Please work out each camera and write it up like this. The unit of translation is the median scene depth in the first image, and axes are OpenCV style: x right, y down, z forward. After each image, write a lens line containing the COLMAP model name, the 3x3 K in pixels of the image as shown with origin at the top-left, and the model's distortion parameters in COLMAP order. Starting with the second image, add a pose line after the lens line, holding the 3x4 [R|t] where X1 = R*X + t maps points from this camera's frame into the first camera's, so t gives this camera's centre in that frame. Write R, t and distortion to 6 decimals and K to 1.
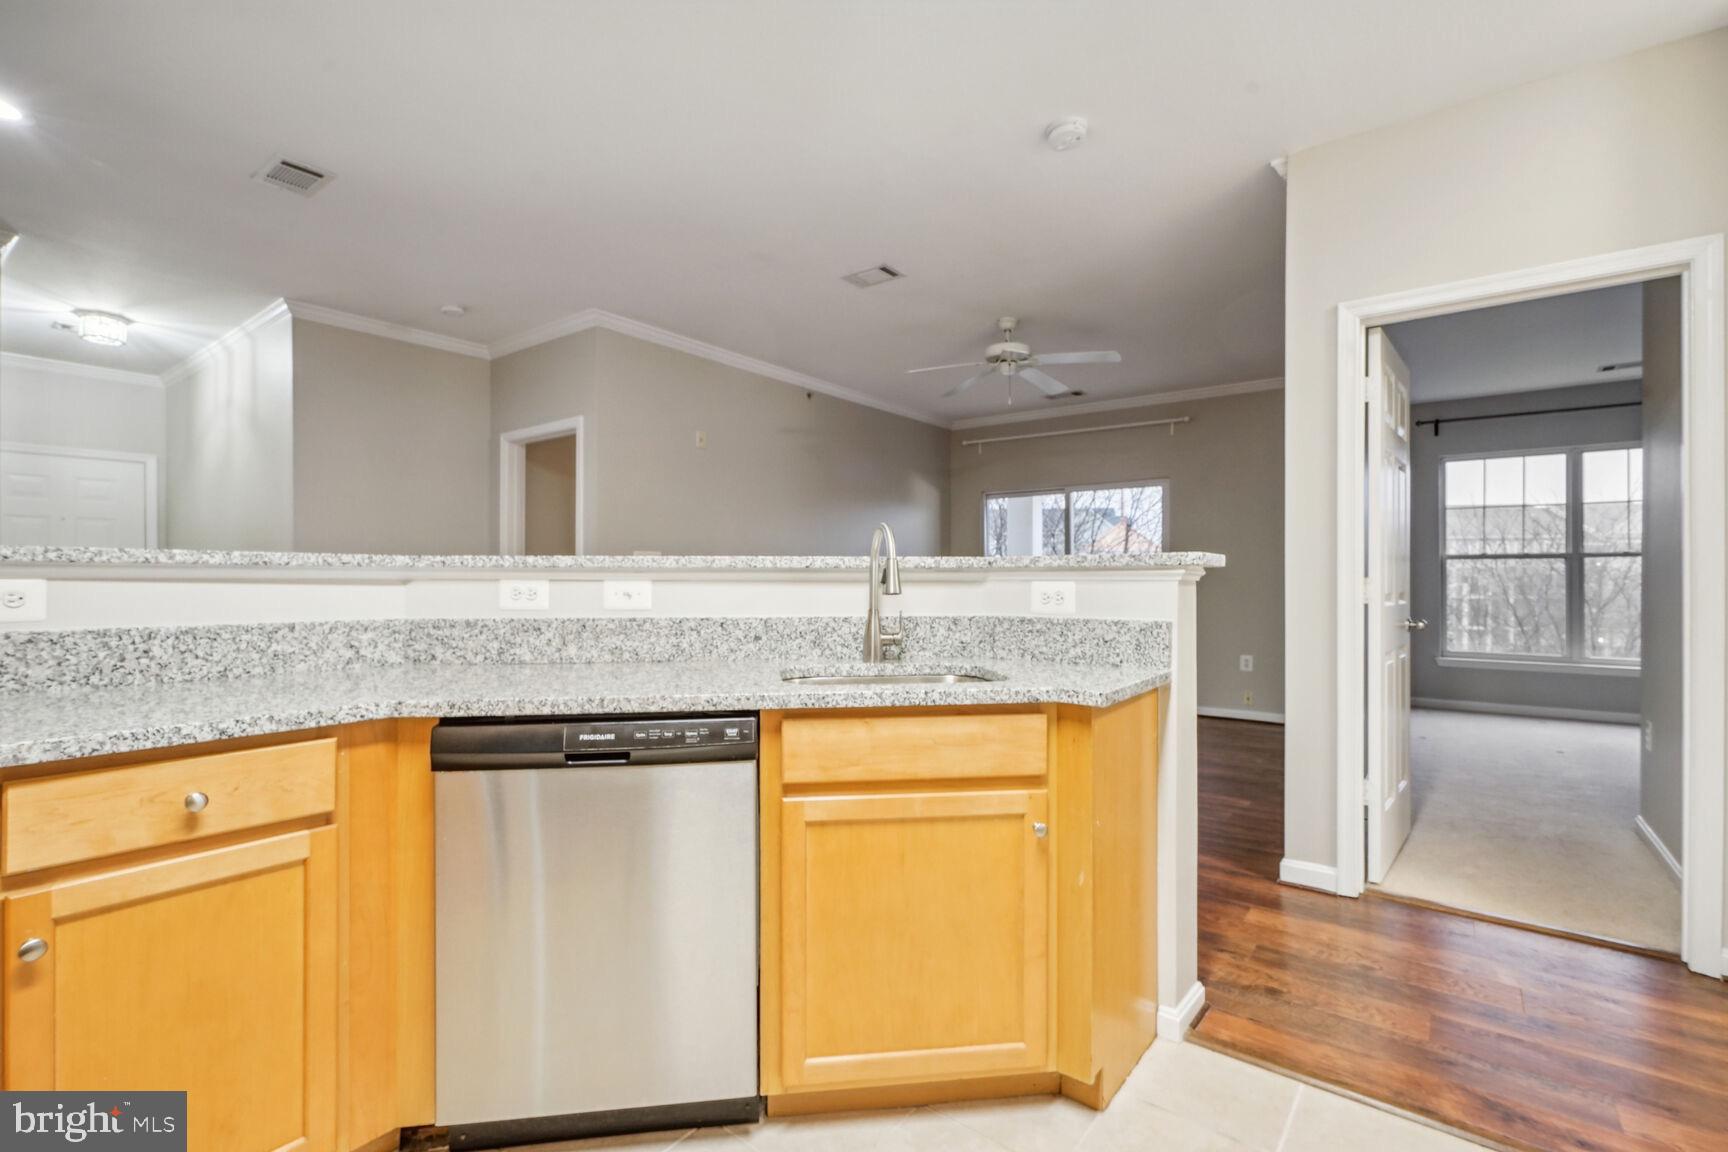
lens RADIAL K [[780.9, 0, 868.6], [0, 780.9, 566.4], [0, 0, 1]] dist [0.001090, -0.000226]
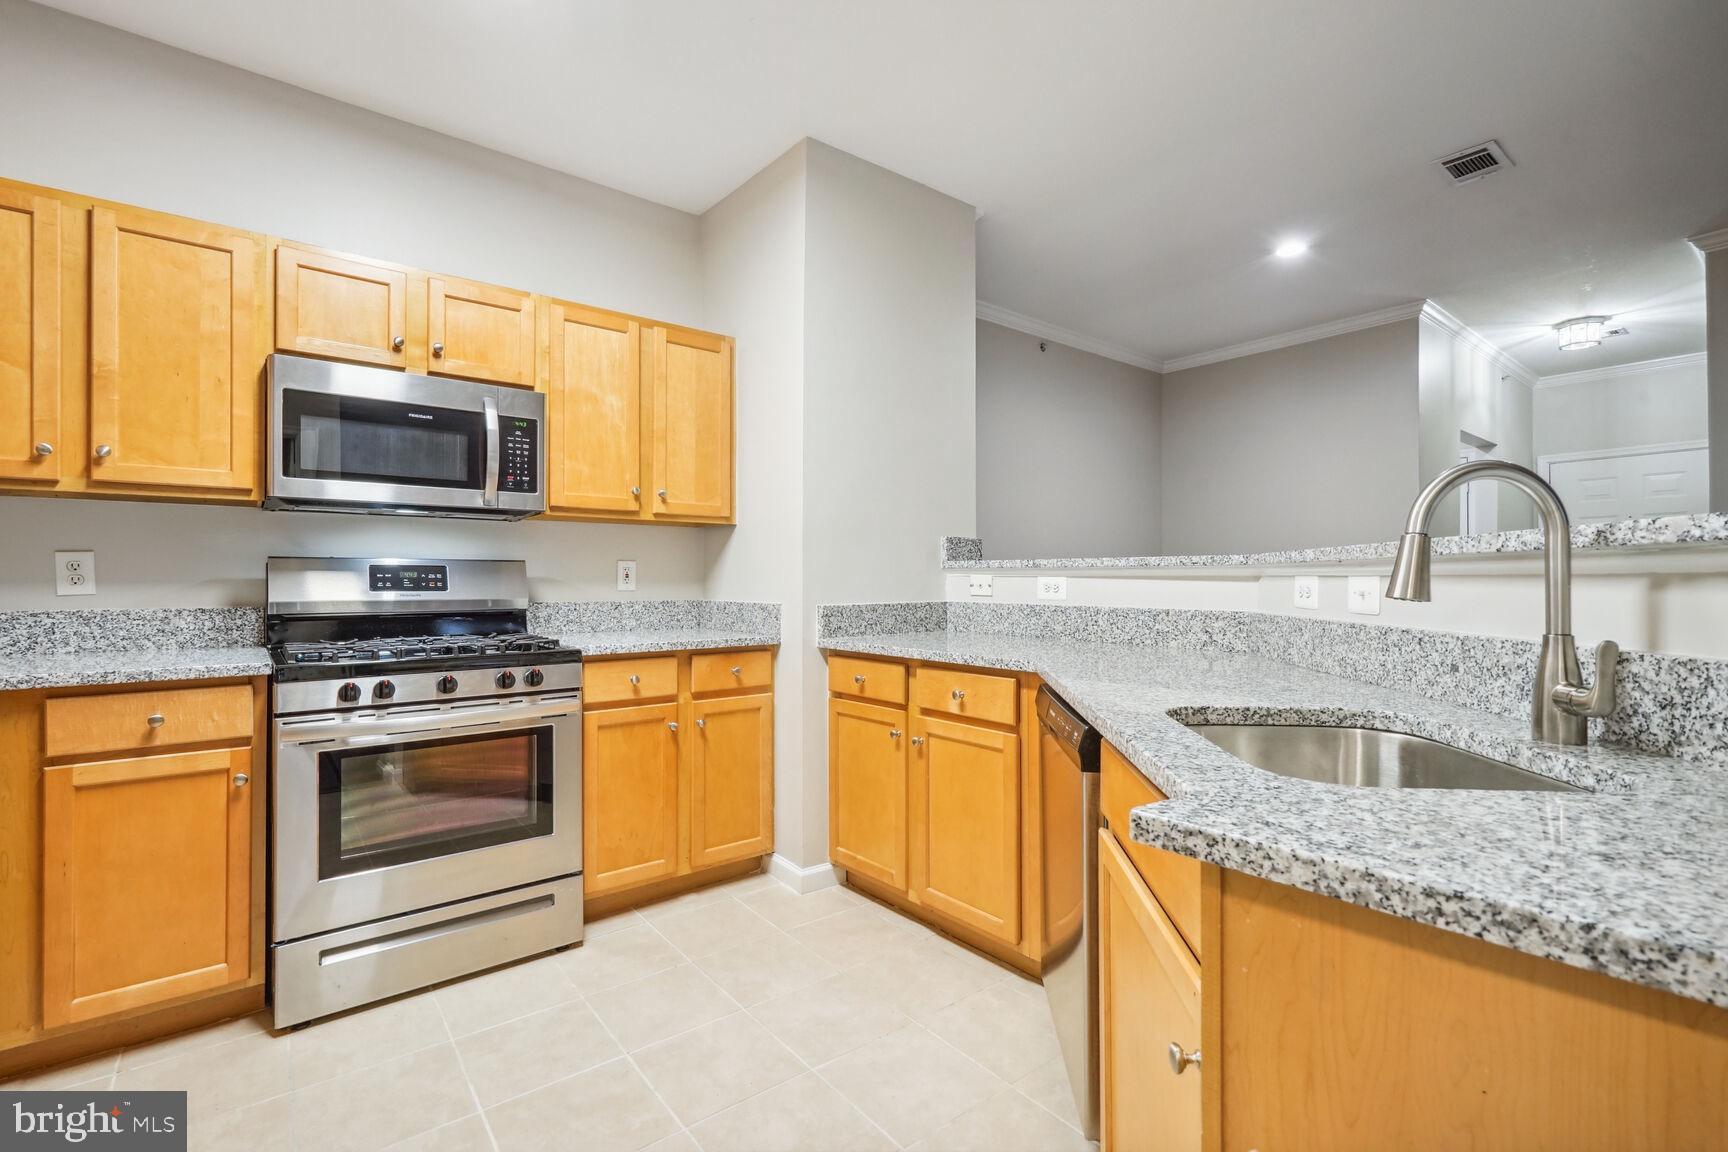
lens RADIAL K [[794.9, 0, 864.0], [0, 794.9, 576.0], [0, 0, 1]] dist [-0.000352, 0.000062]
pose [[-0.238262, -0.003690, -0.971194, 0.604517], [0.019684, 0.999769, -0.008628, 0.015052], [0.971001, -0.021173, -0.238134, 0.715003]]
